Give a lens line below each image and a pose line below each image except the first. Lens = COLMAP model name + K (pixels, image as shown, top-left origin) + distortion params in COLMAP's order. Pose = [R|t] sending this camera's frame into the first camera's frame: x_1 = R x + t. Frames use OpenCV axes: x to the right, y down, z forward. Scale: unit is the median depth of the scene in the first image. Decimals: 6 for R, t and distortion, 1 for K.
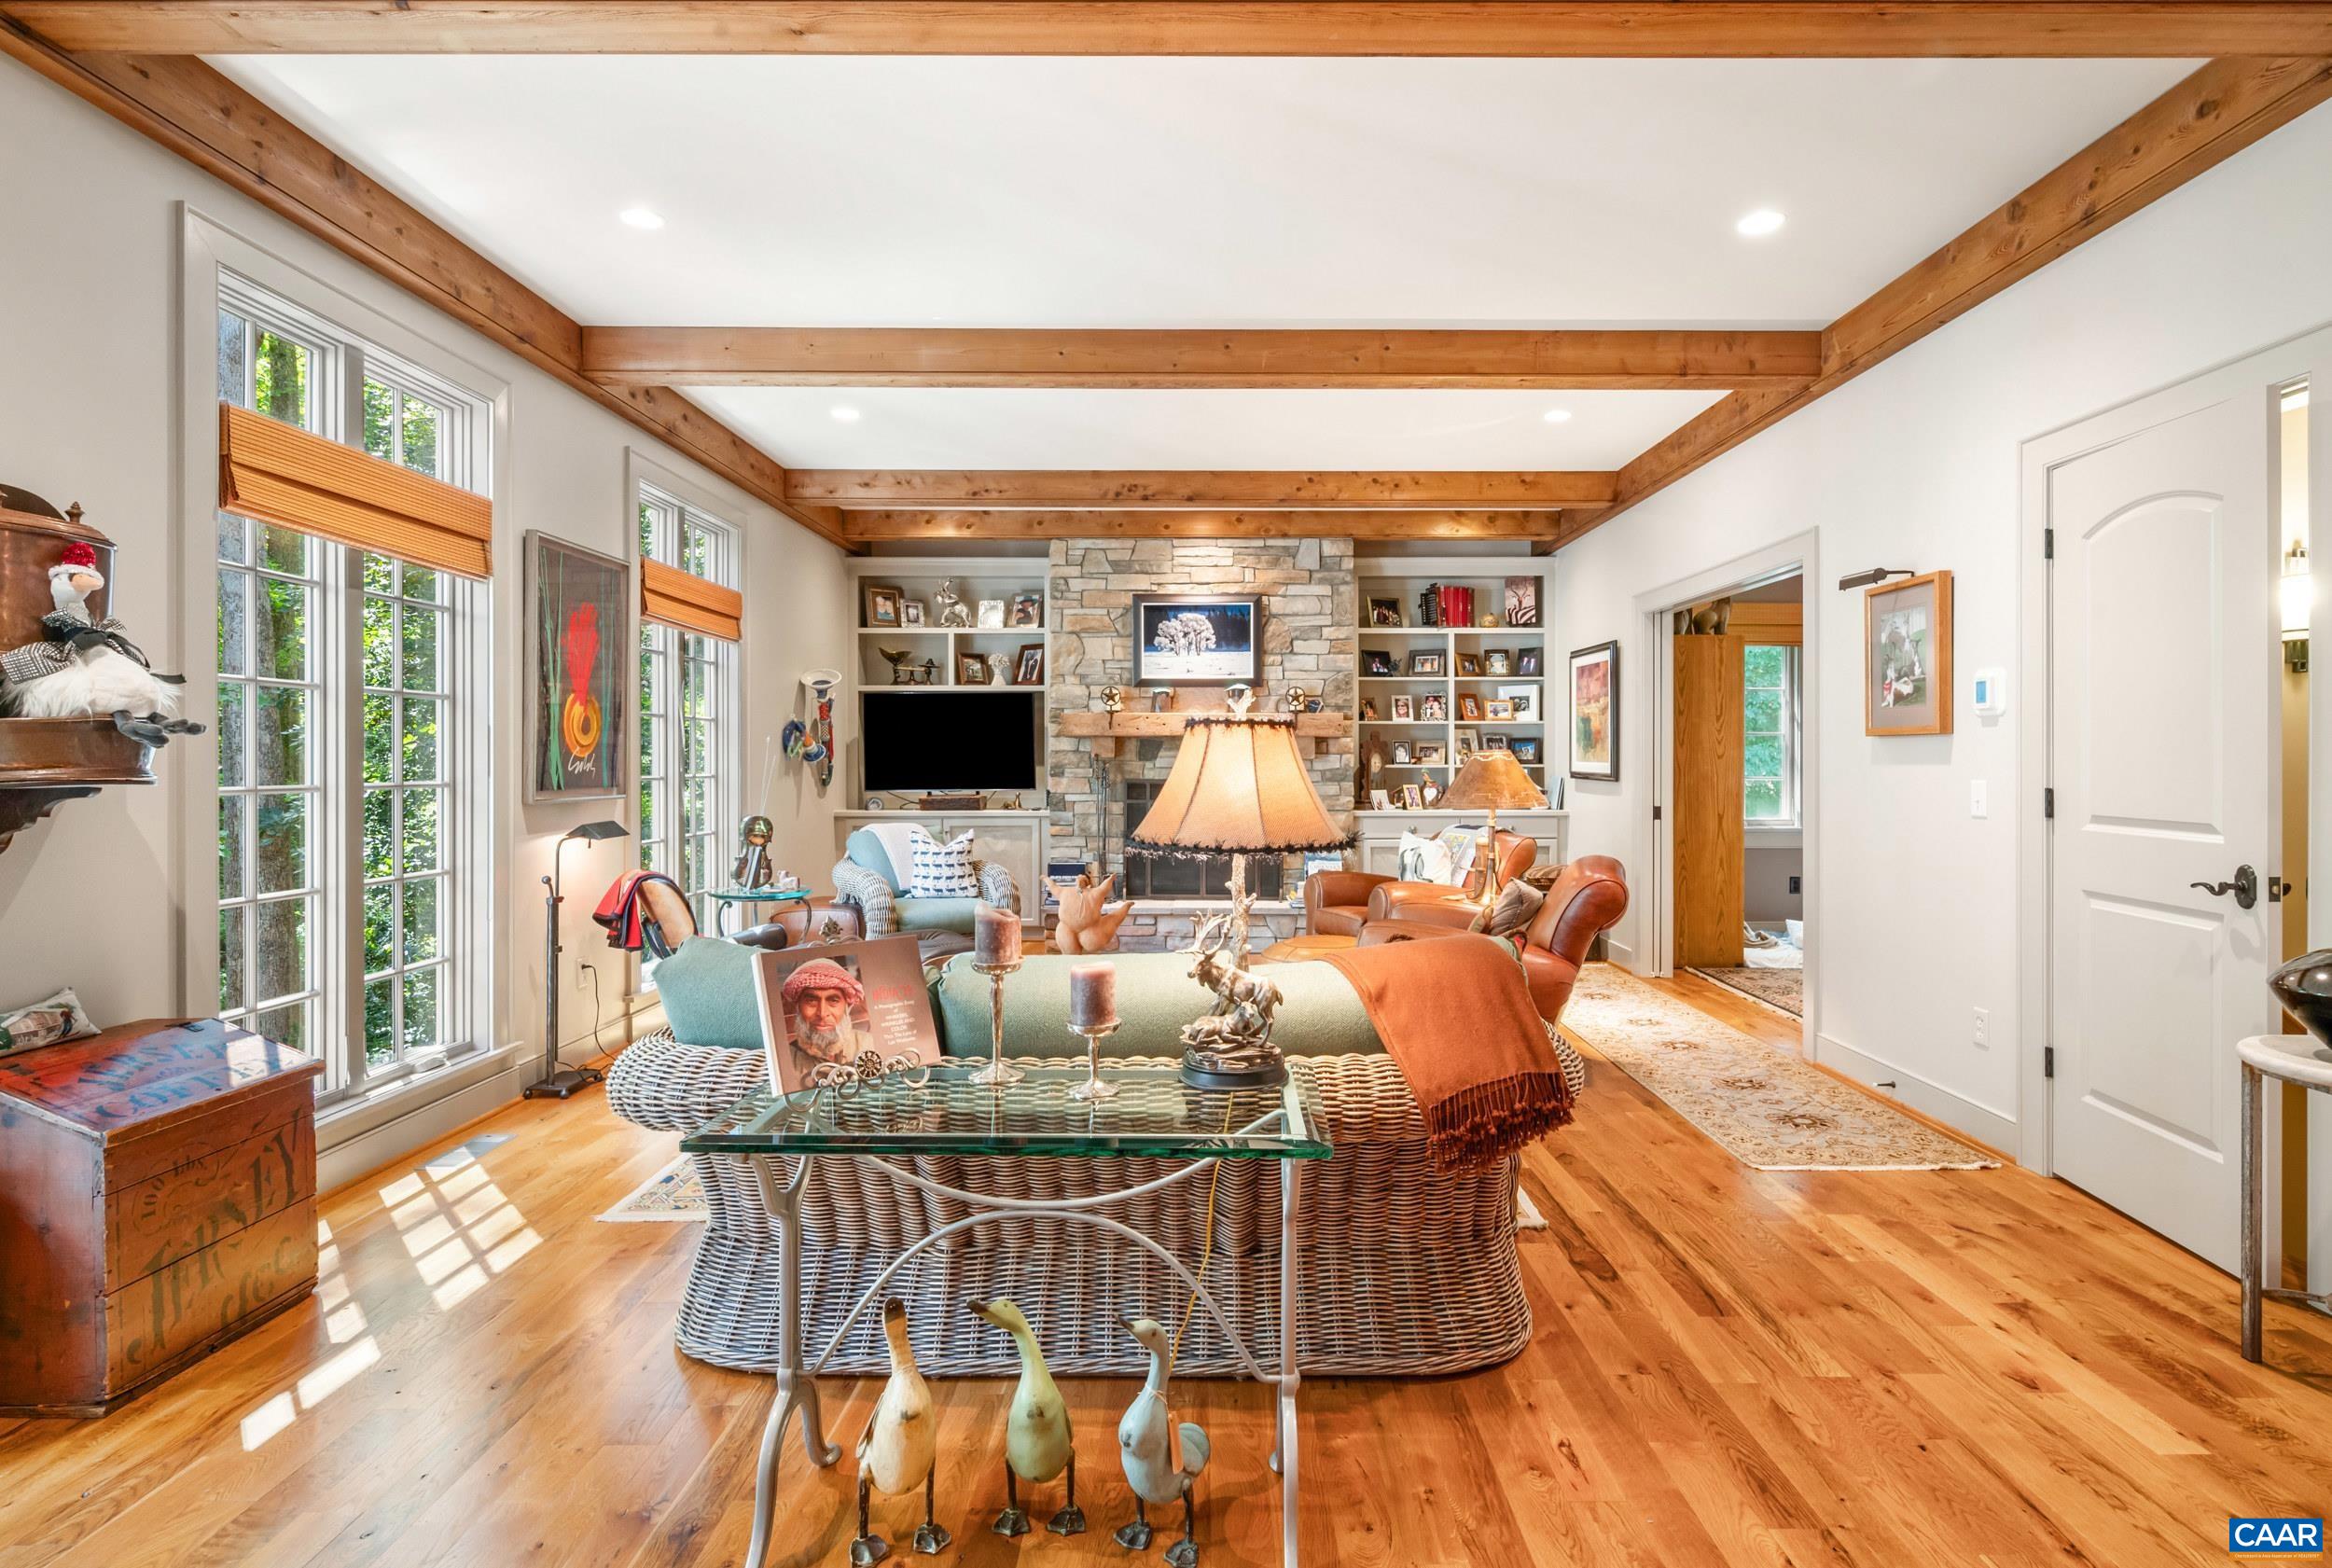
lens RADIAL K [[1162.3, 0, 1189.4], [0, 1162.3, 764.0], [0, 0, 1]] dist [-0.003347, -0.000320]
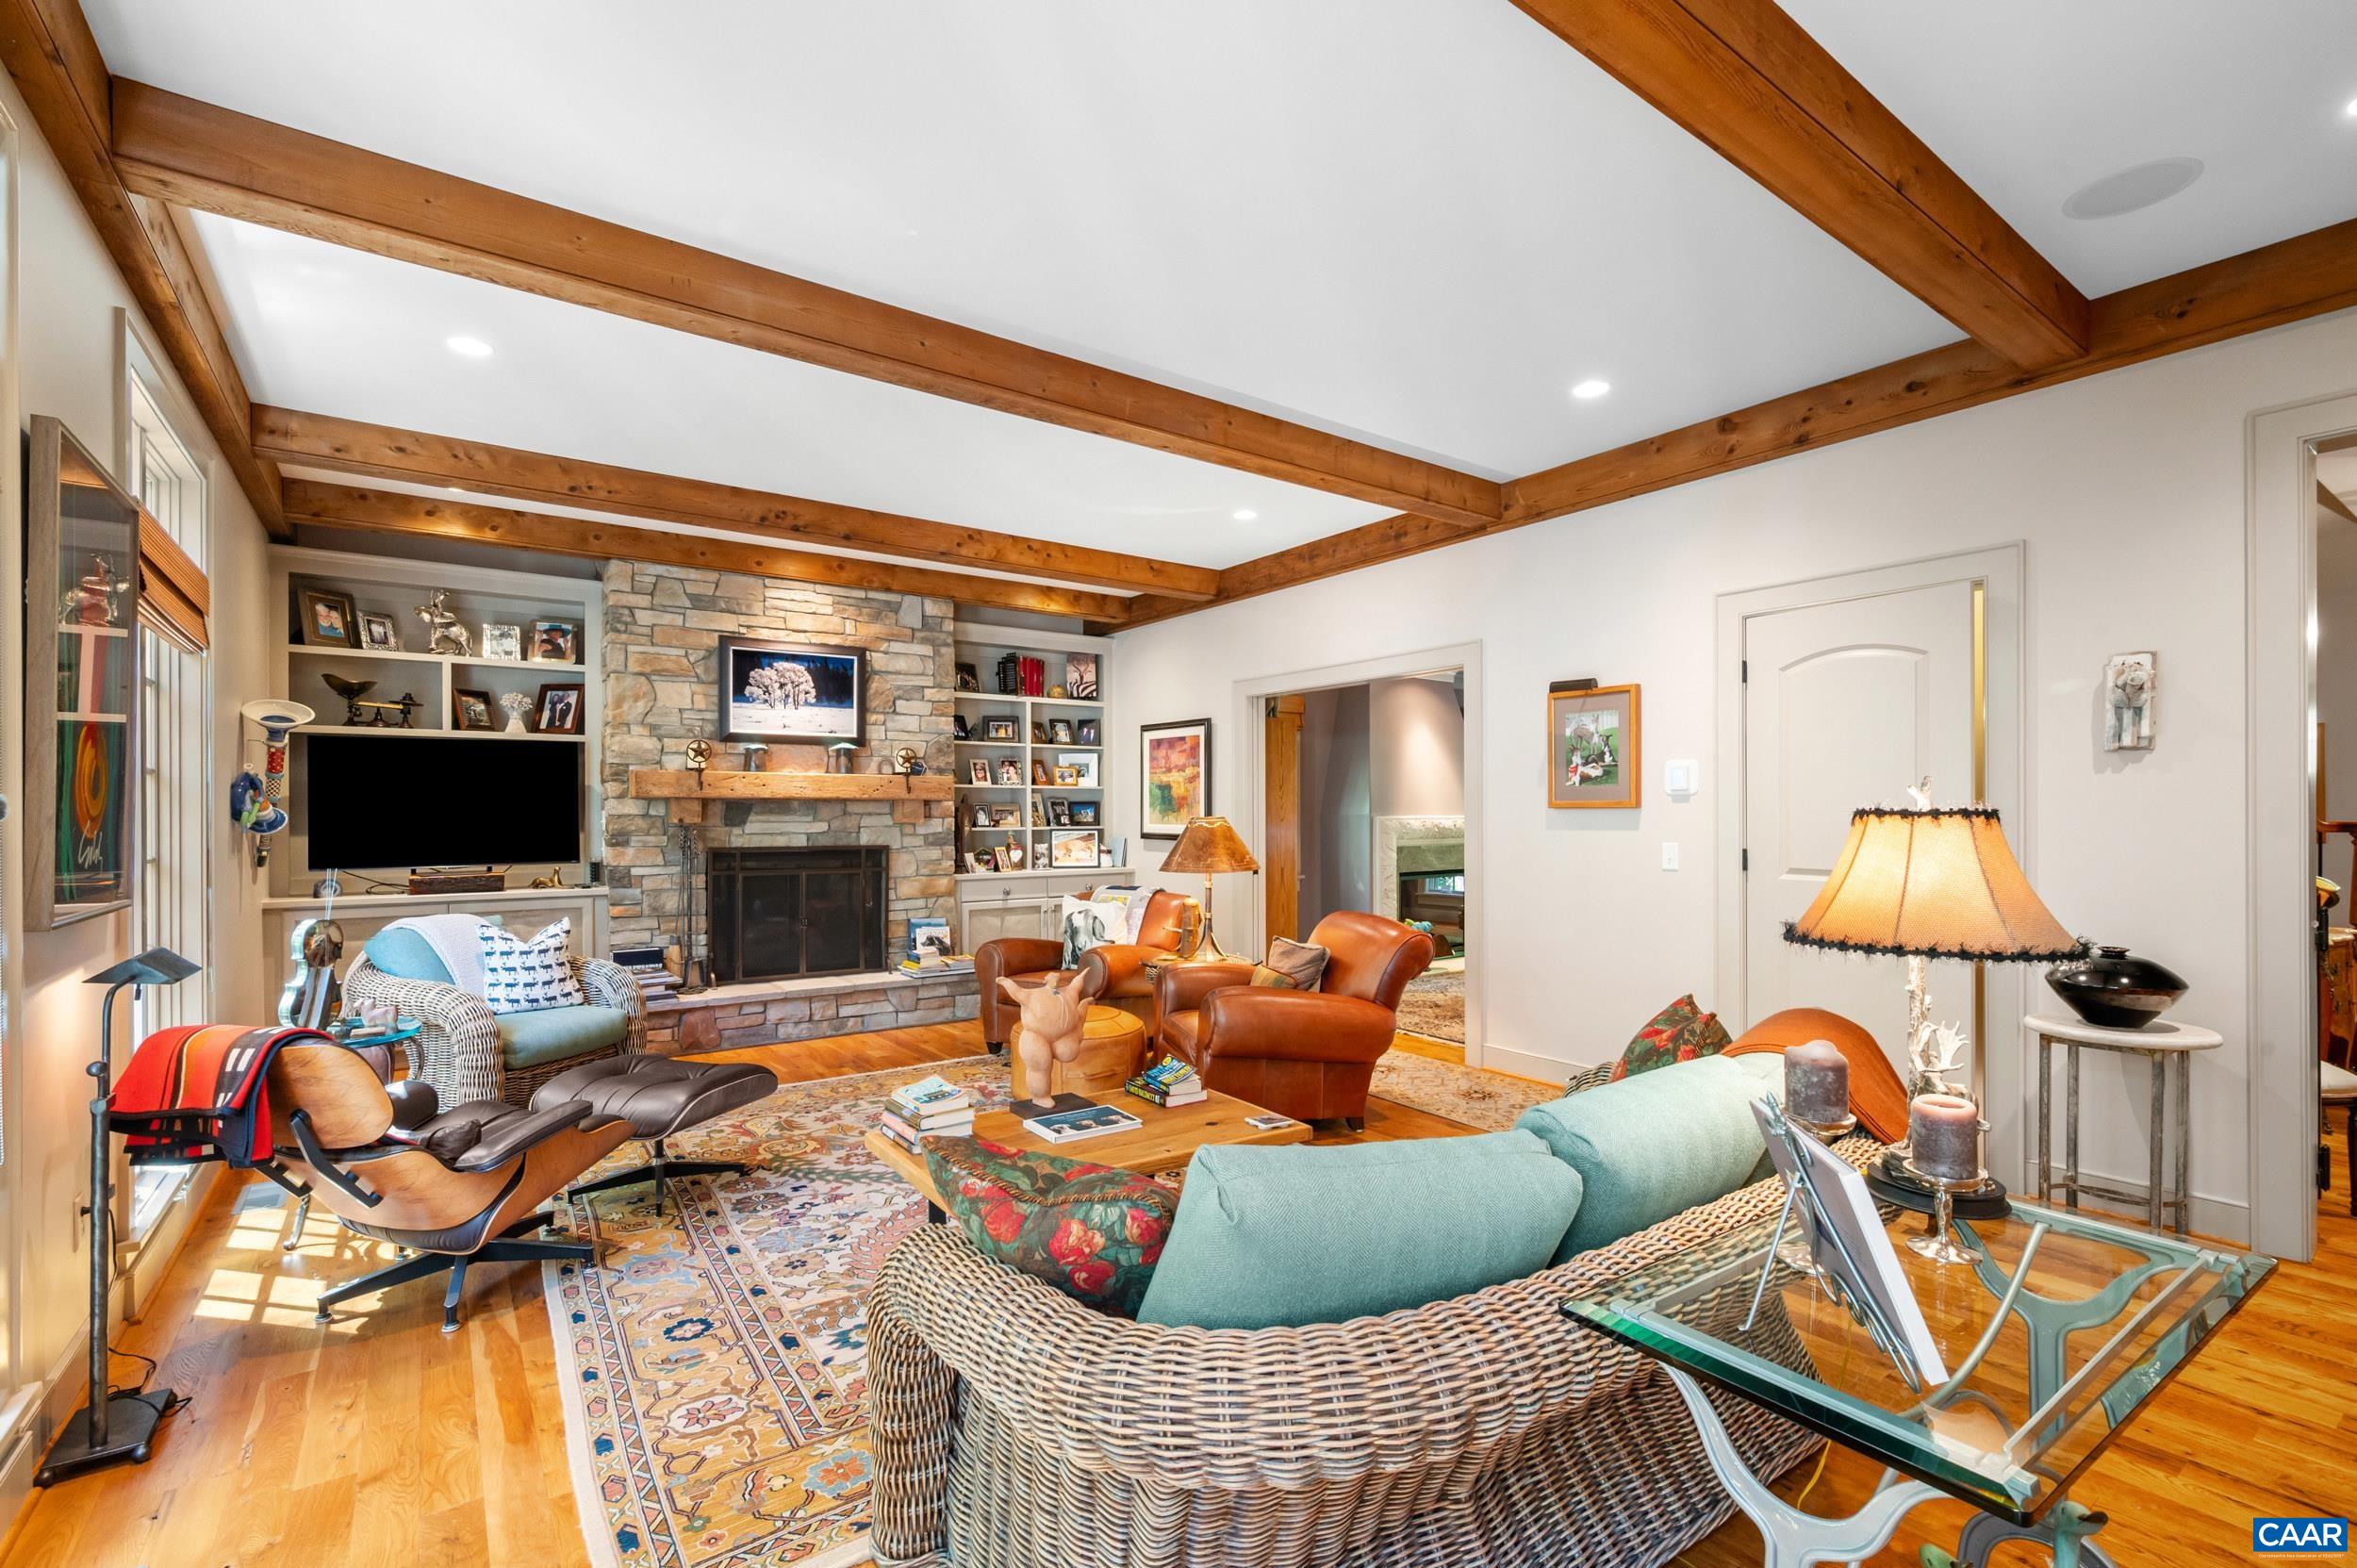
lens RADIAL K [[1044.8, 0, 1166.7], [0, 1044.8, 815.7], [0, 0, 1]] dist [-0.001333, -0.000233]
pose [[0.812584, -0.002929, 0.582837, -0.232717], [0.004082, 0.999991, -0.000665, -0.008901], [-0.582830, 0.002919, 0.812589, 0.168575]]
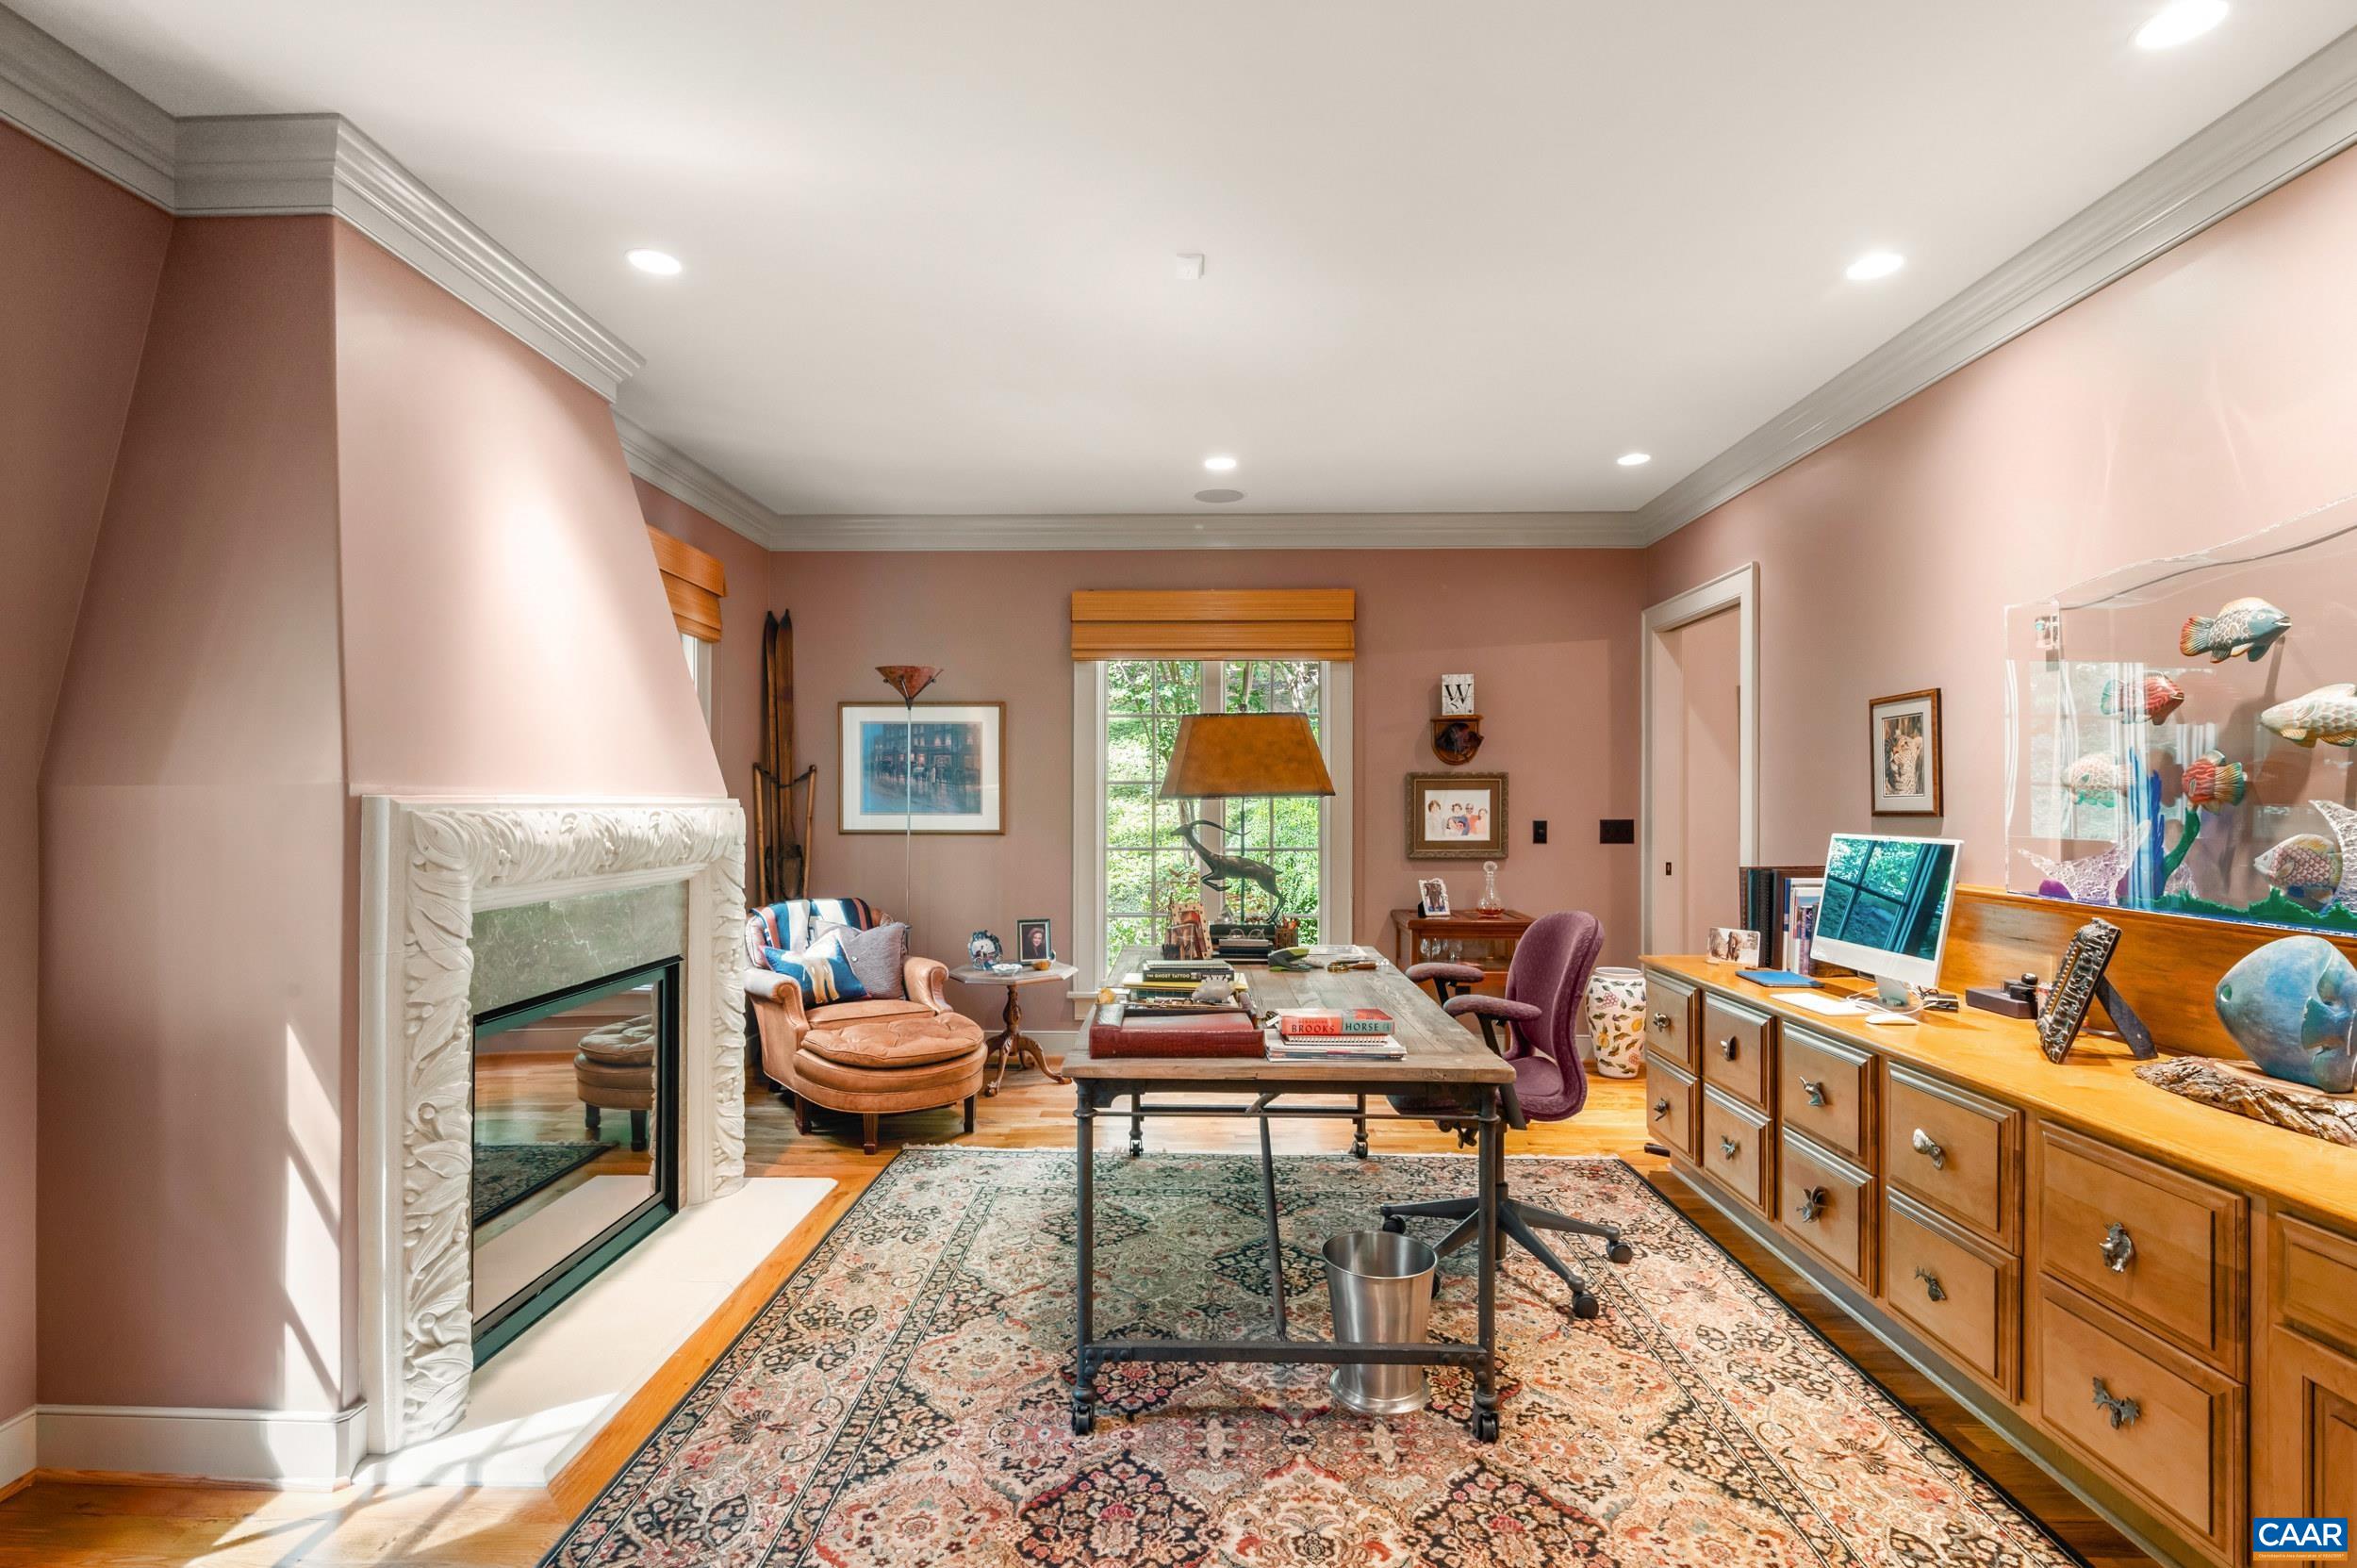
lens RADIAL K [[1044.8, 0, 1189.0], [0, 1044.8, 804.0], [0, 0, 1]] dist [-0.001333, -0.000233]
pose [[0.015095, 0.004717, 0.999875, 0.325519], [-0.008407, 0.999954, -0.004590, -0.006404], [-0.999851, -0.008336, 0.015134, 0.721193]]
